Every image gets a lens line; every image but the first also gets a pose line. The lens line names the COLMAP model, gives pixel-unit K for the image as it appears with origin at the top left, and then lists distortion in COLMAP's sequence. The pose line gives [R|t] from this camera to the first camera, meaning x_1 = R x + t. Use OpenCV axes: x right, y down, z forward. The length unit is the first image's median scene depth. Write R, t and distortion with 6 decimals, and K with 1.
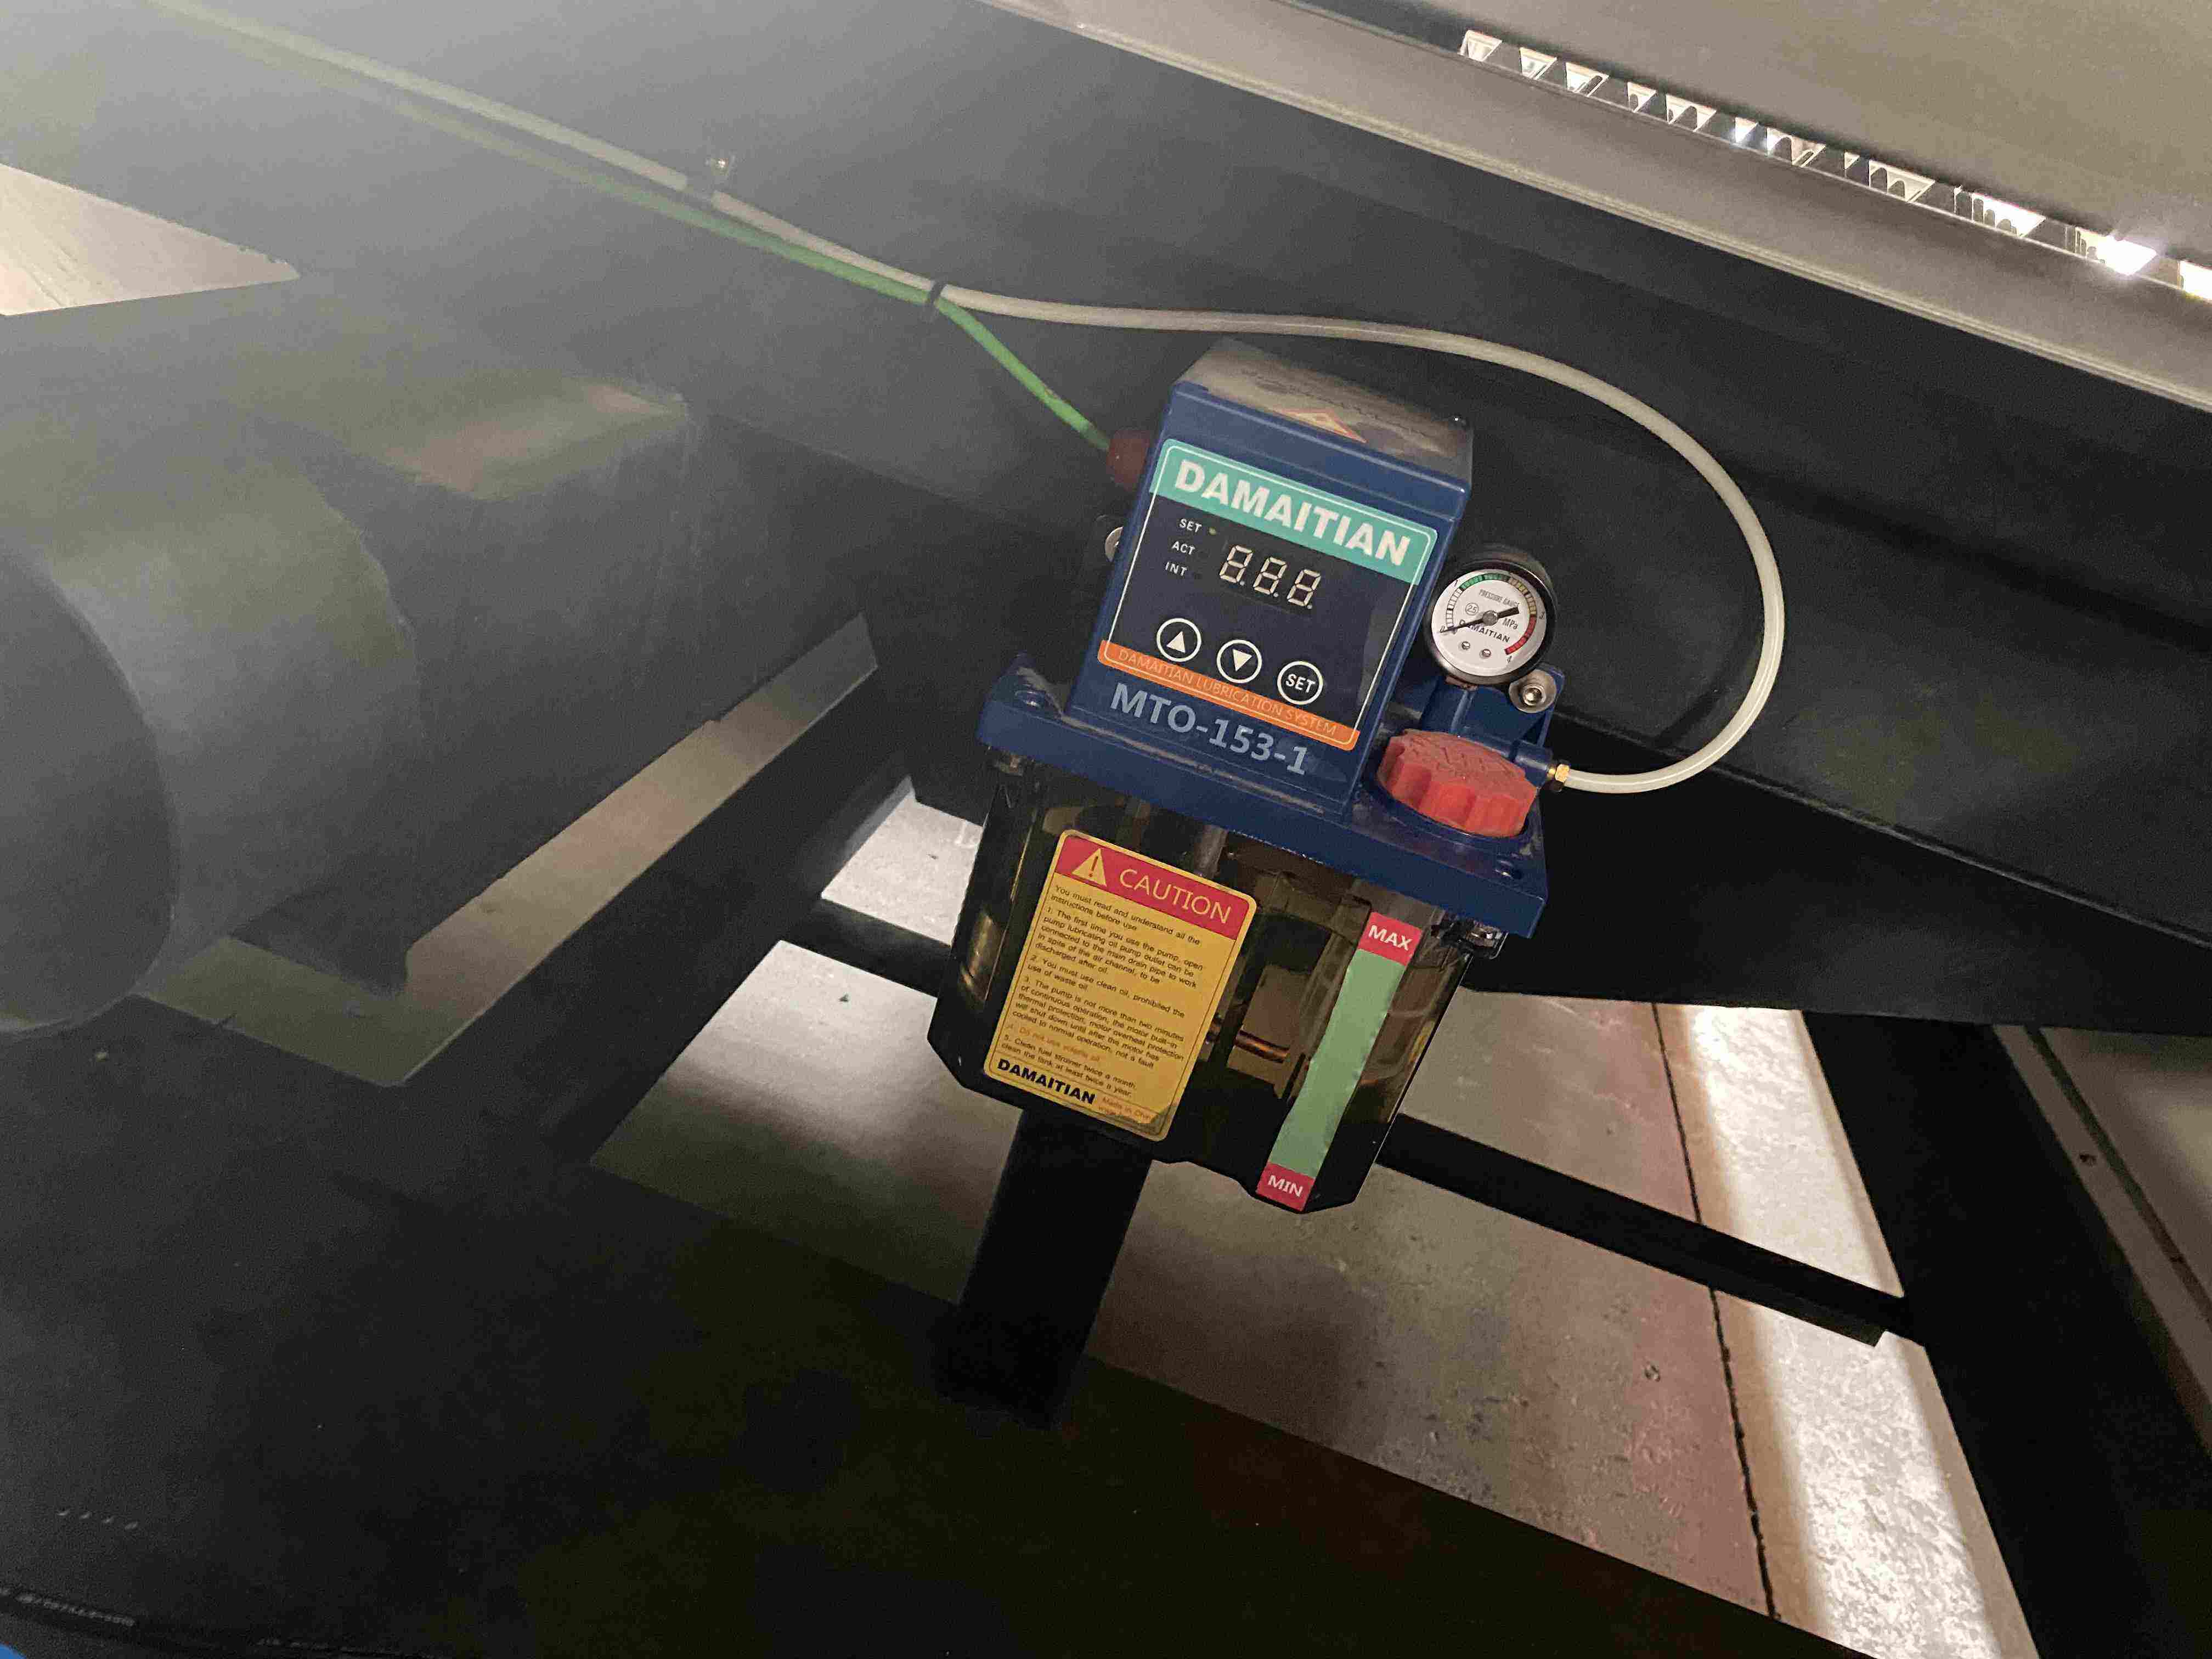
lens RADIAL K [[1714.1, 0, 1106.0], [0, 1714.1, 829.5], [0, 0, 1]] dist [0.013863, 0.008329]
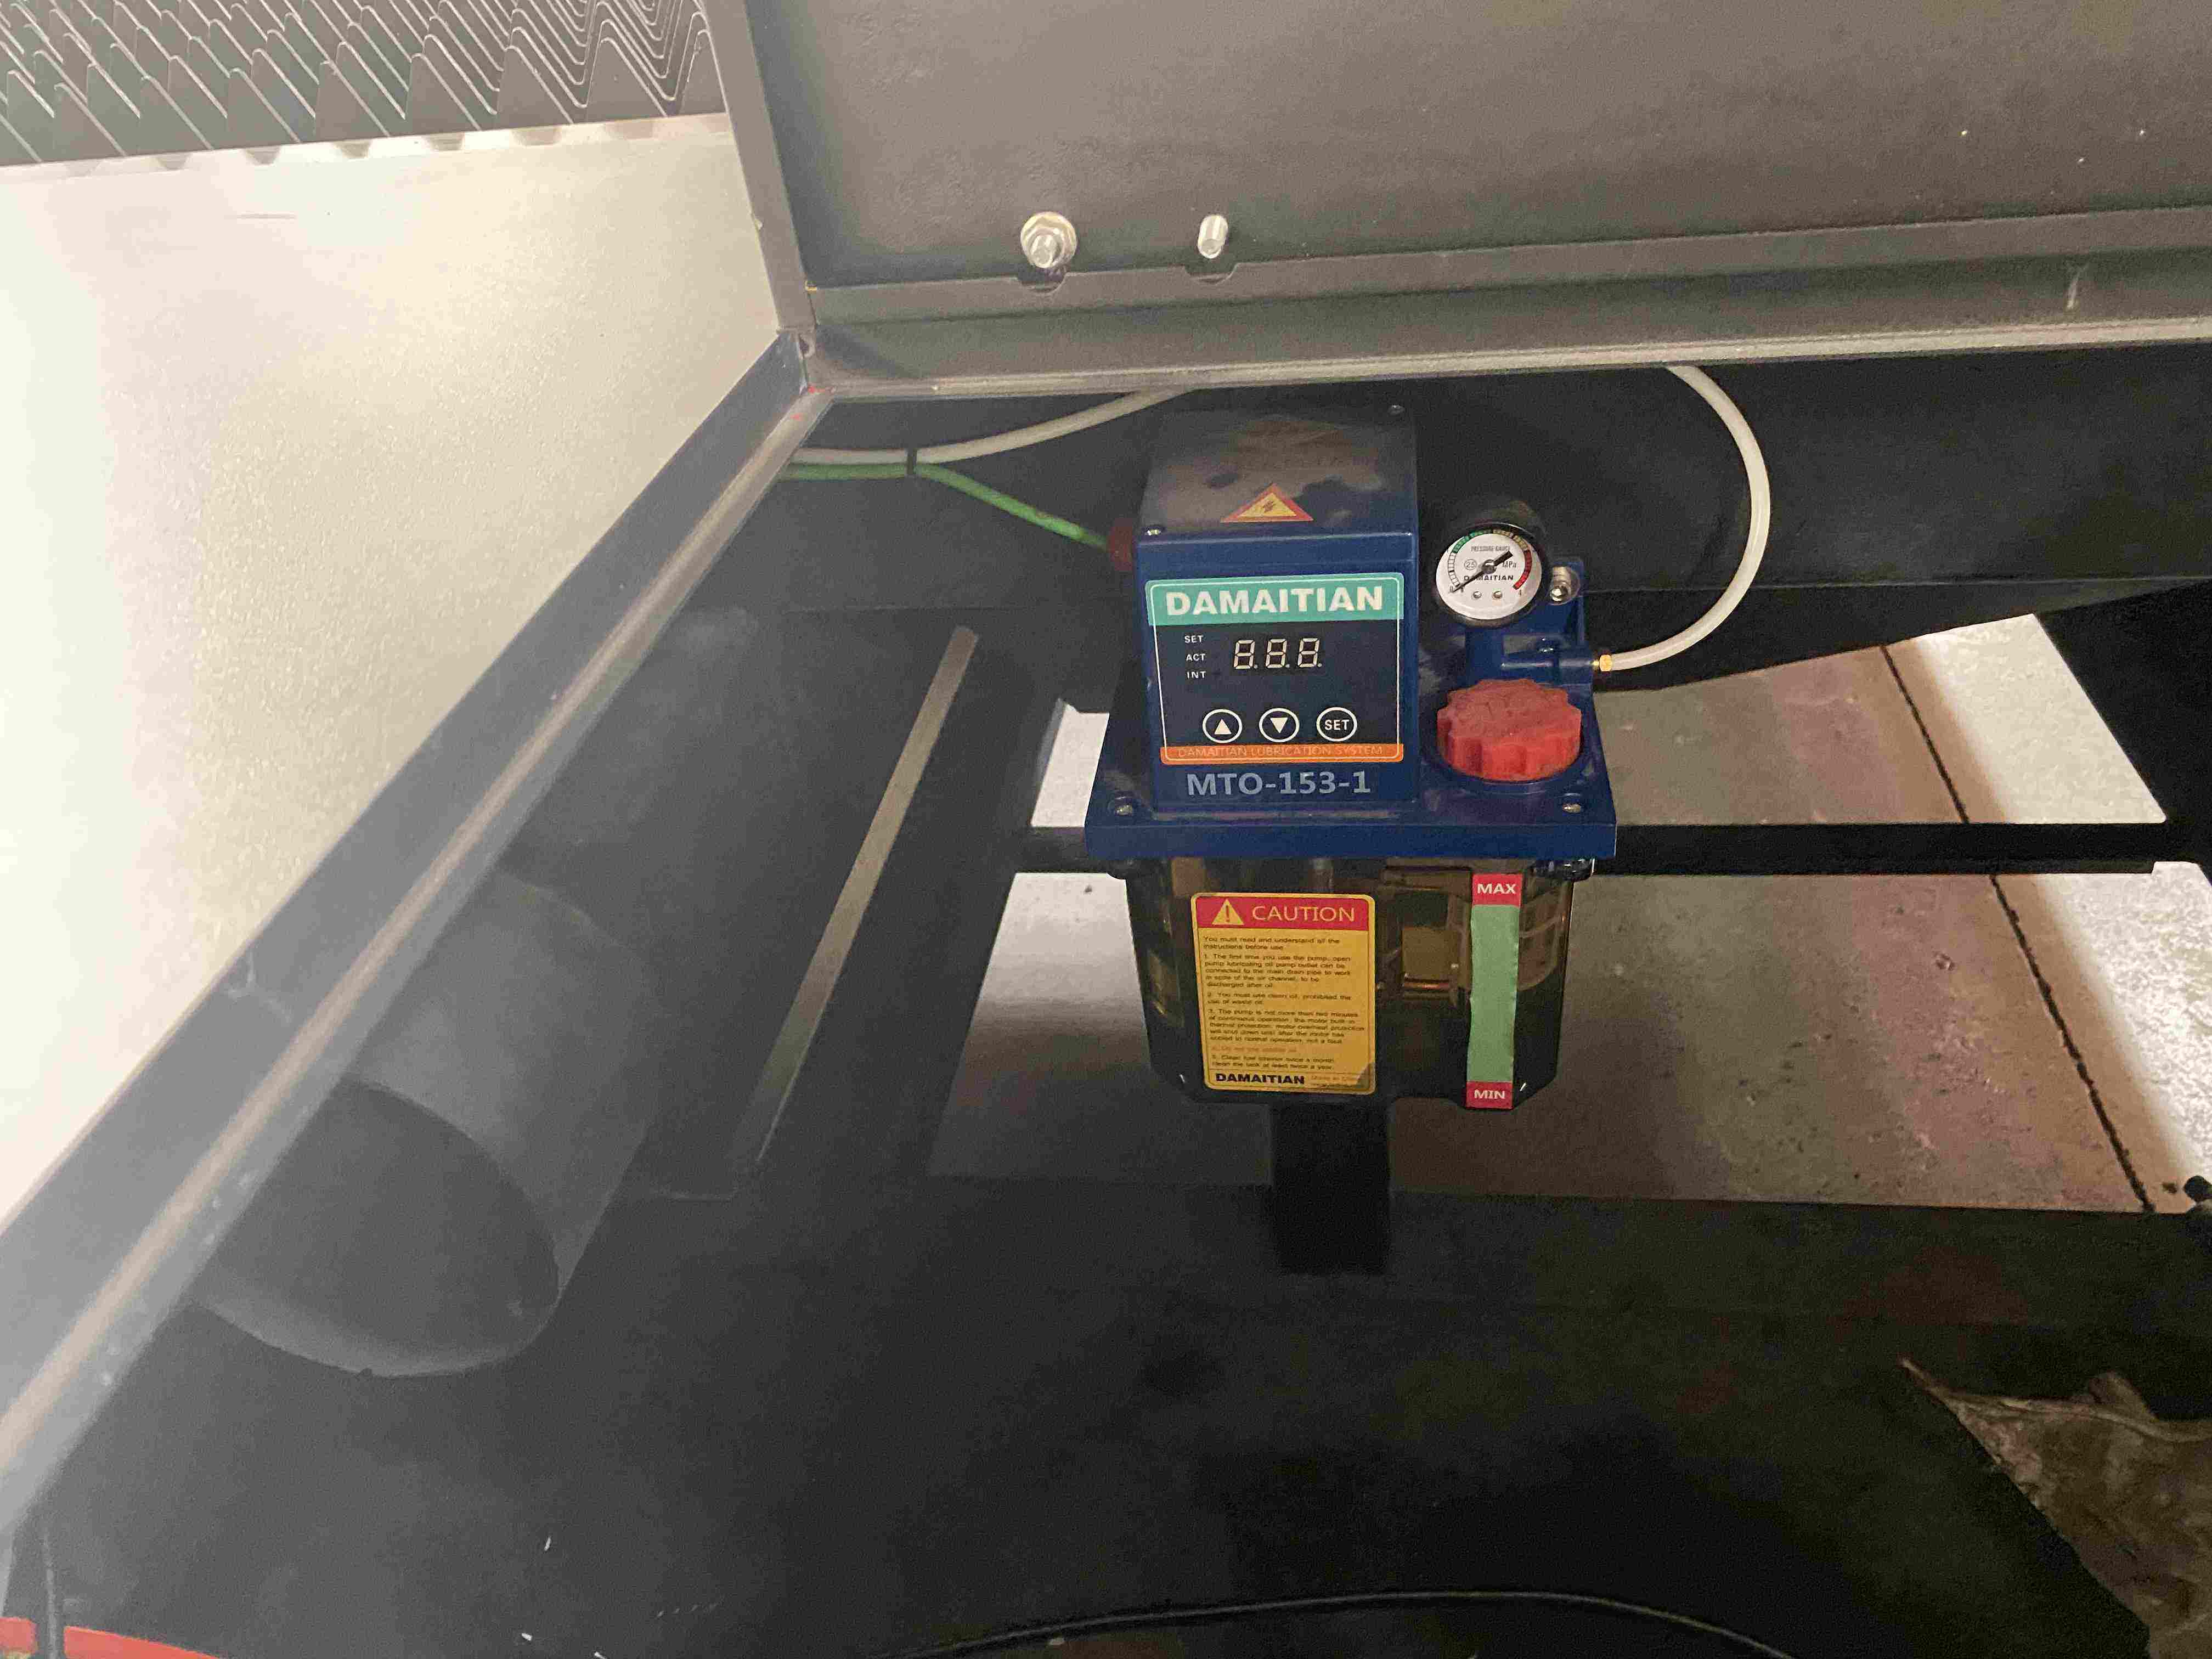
lens RADIAL K [[1698.4, 0, 1102.2], [0, 1698.4, 795.0], [0, 0, 1]] dist [0.015357, -0.008937]
pose [[0.922905, -0.349758, -0.160983, 0.125677], [0.369990, 0.921329, 0.119416, -0.217787], [0.106552, -0.169772, 0.979706, -0.106253]]
